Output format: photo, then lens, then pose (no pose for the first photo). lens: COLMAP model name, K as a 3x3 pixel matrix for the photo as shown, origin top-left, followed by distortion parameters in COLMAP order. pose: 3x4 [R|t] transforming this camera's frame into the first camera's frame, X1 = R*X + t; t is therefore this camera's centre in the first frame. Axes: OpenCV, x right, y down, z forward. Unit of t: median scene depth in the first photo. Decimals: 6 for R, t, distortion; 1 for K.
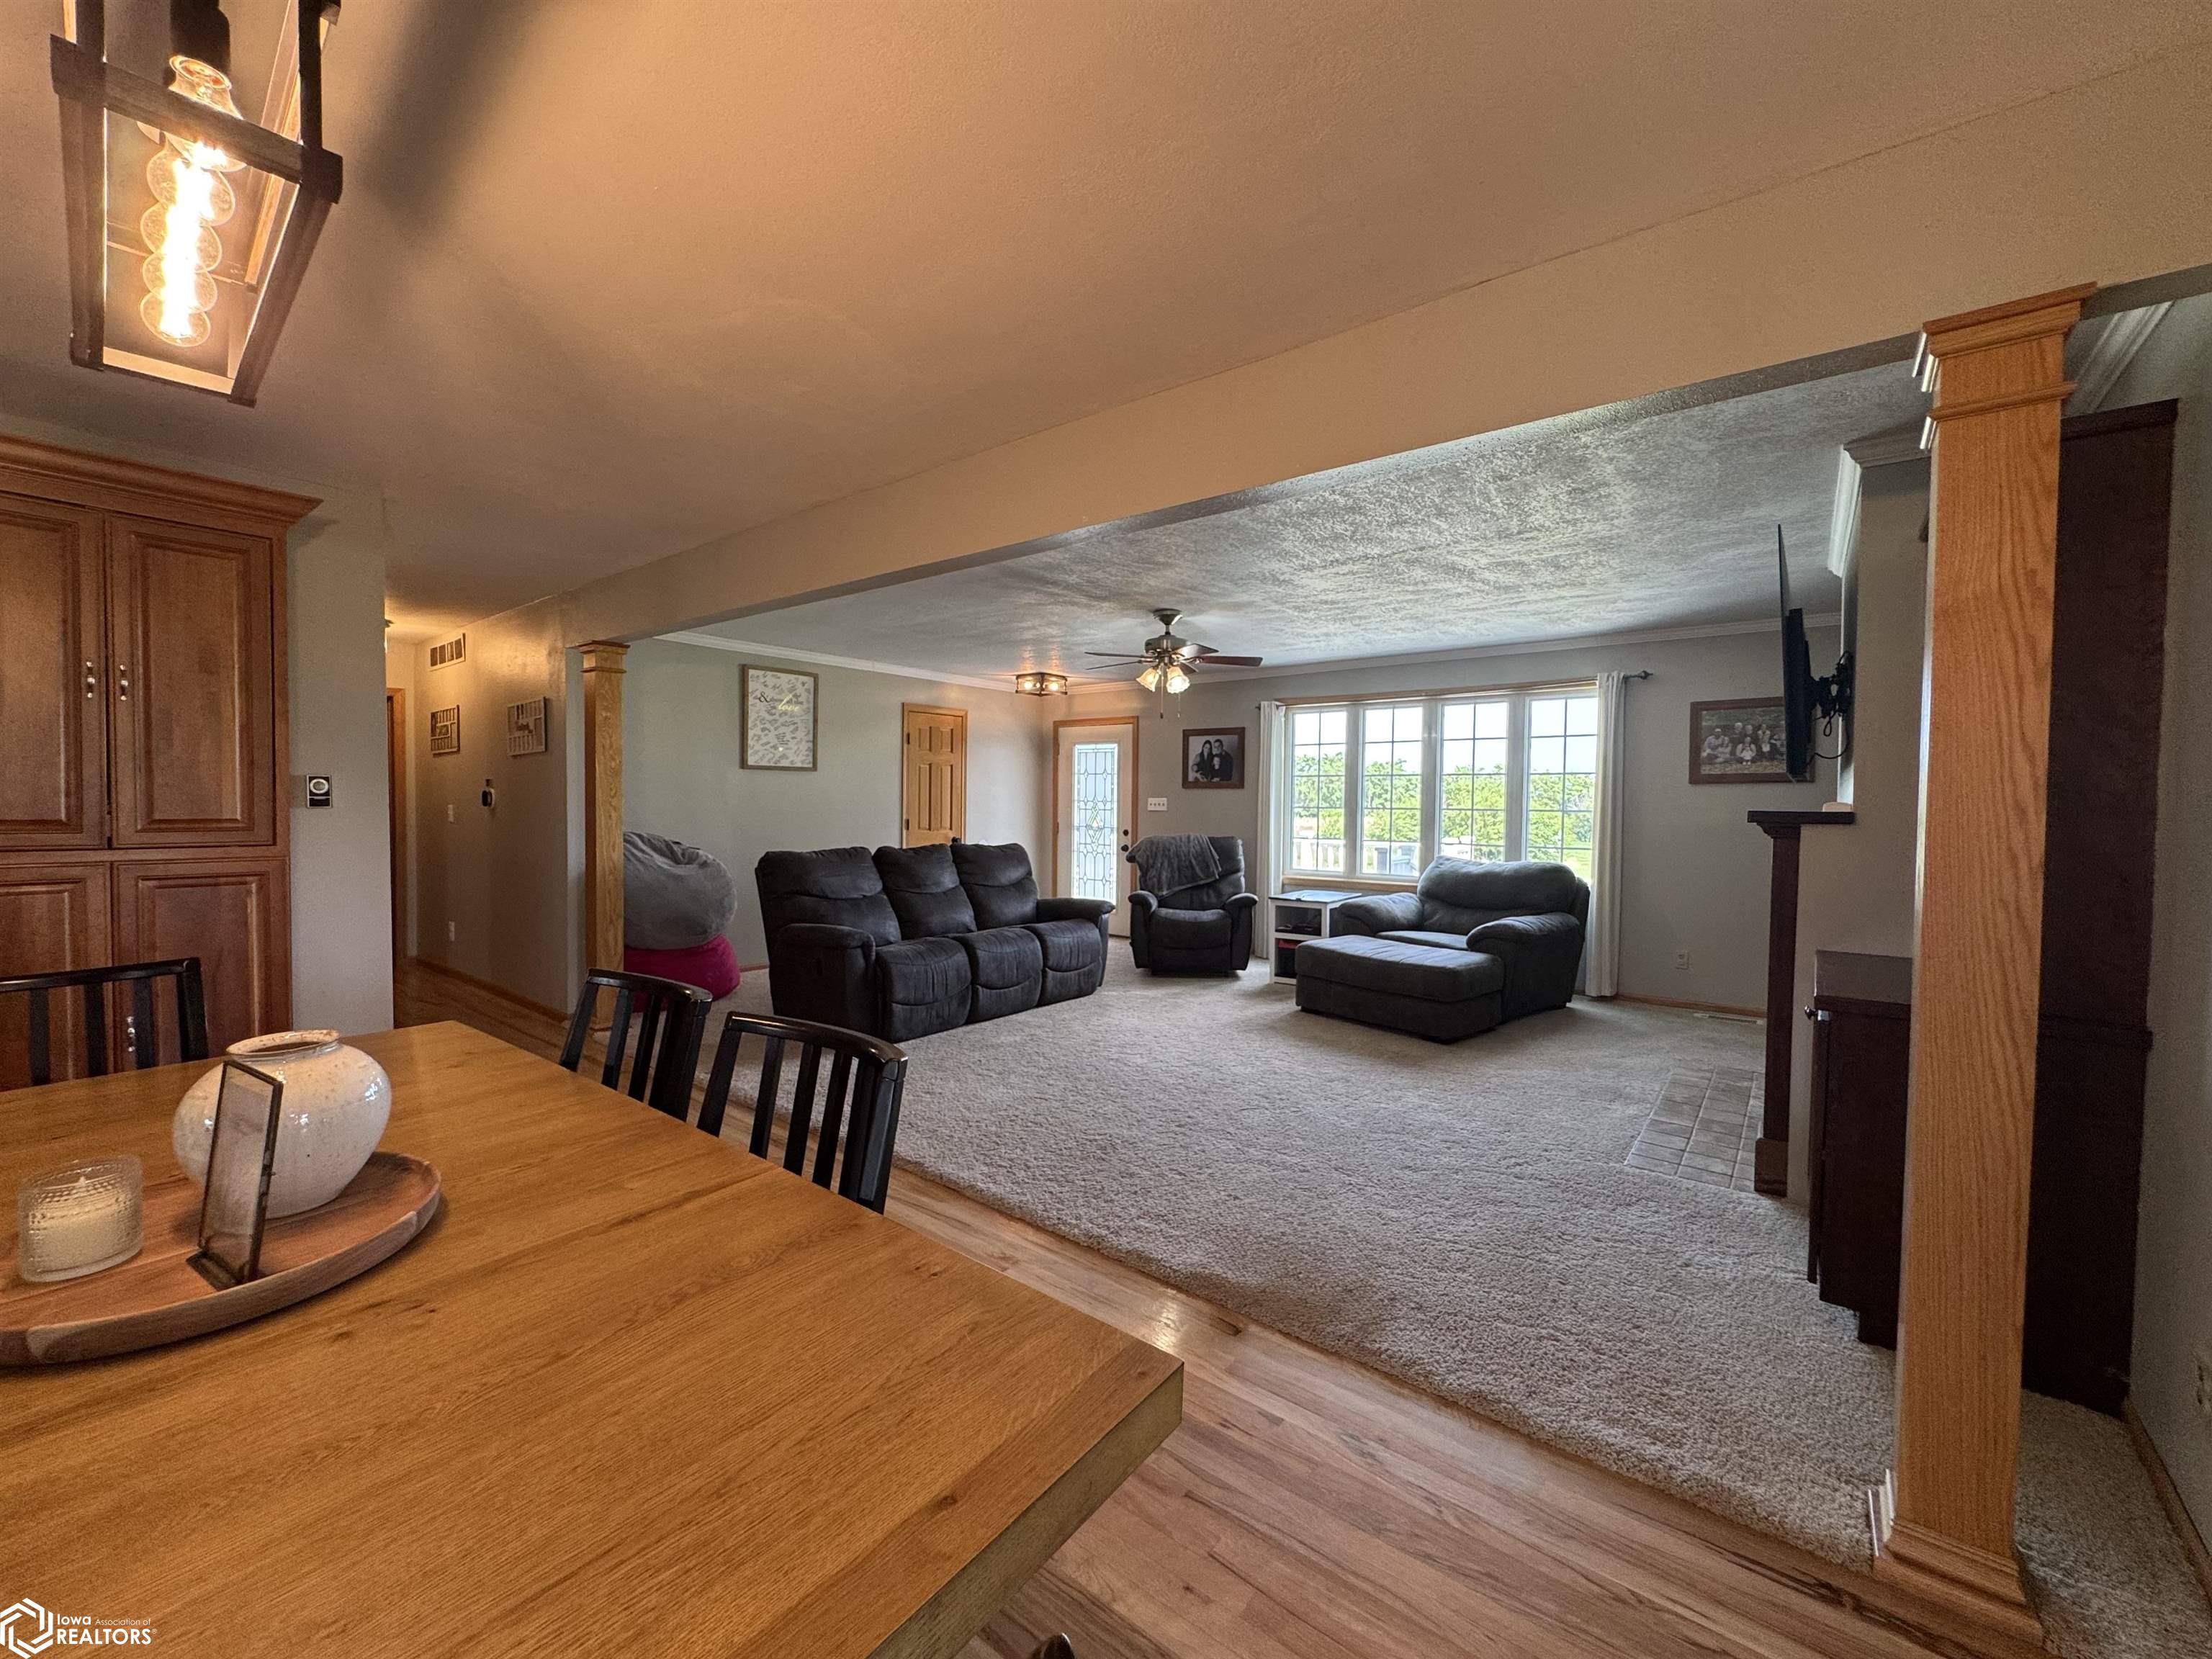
lens RADIAL K [[888.6, 0, 1109.6], [0, 888.6, 829.3], [0, 0, 1]] dist [-0.002718, 0.000450]
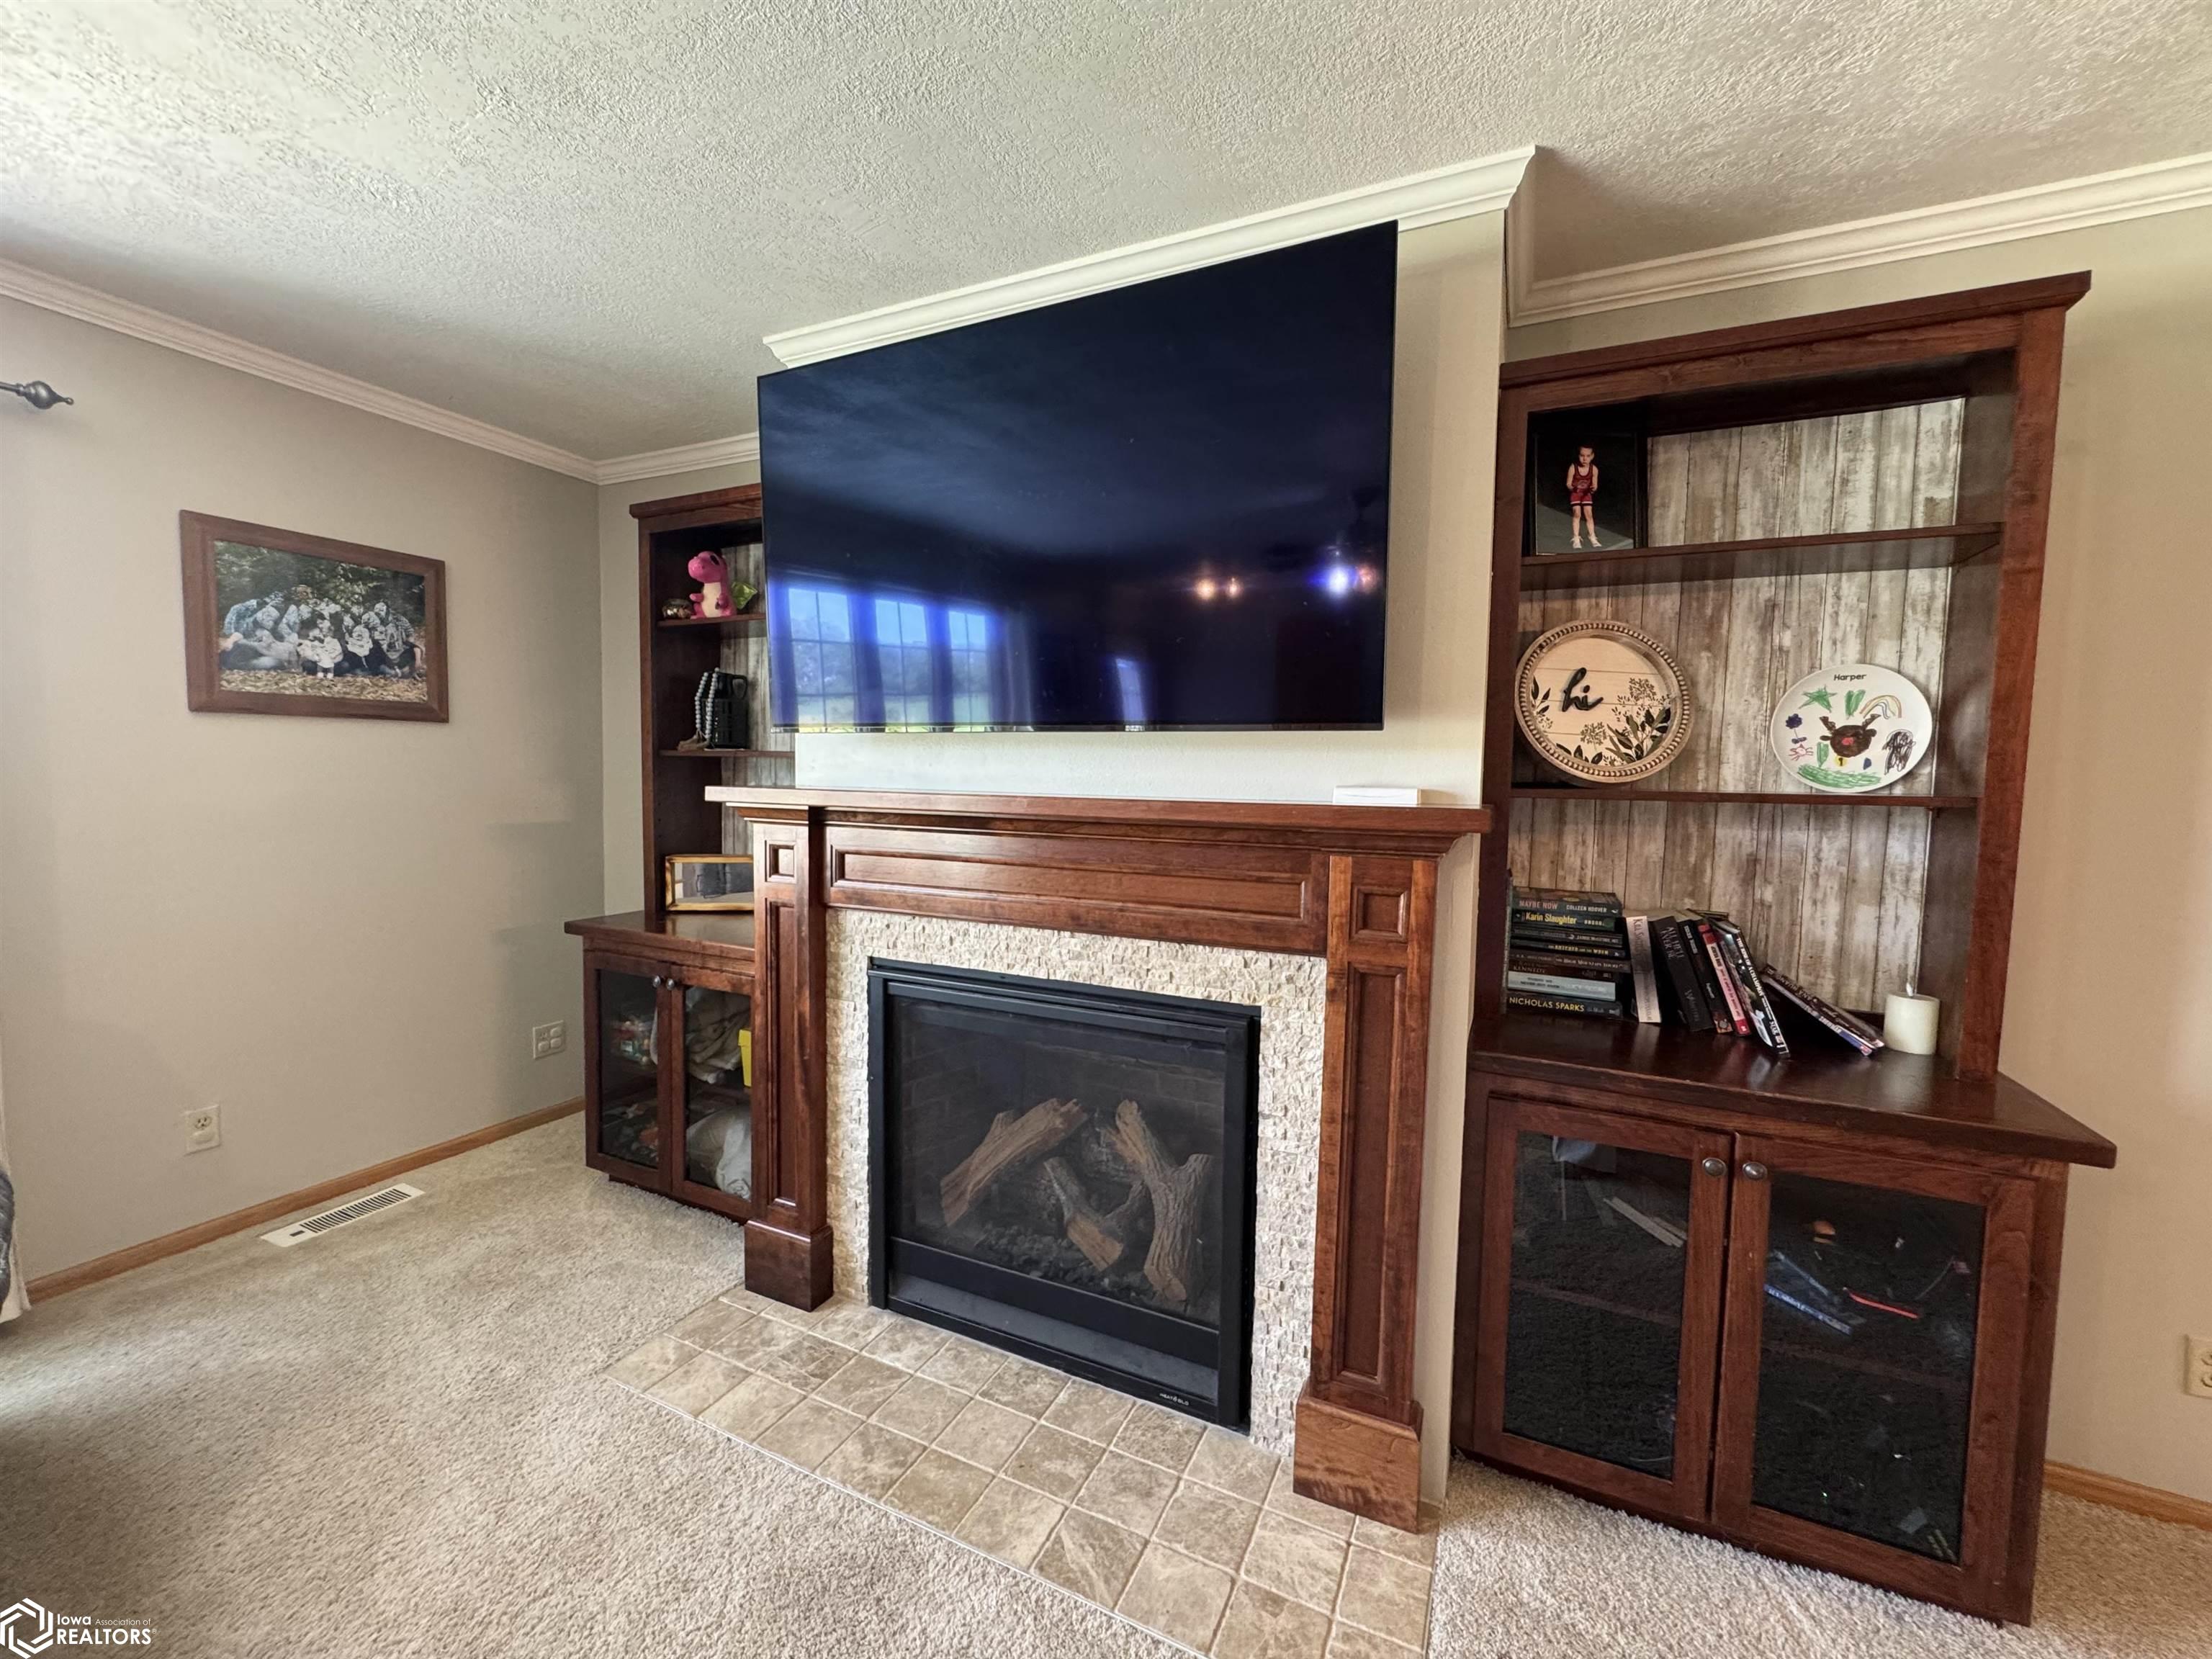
lens RADIAL K [[888.6, 0, 1109.0], [0, 888.6, 828.1], [0, 0, 1]] dist [-0.002718, 0.000450]
pose [[-0.221366, -0.076046, 0.972221, 0.158733], [0.007274, 0.996798, 0.079624, -0.027741], [-0.975164, 0.024698, -0.220105, 0.698600]]
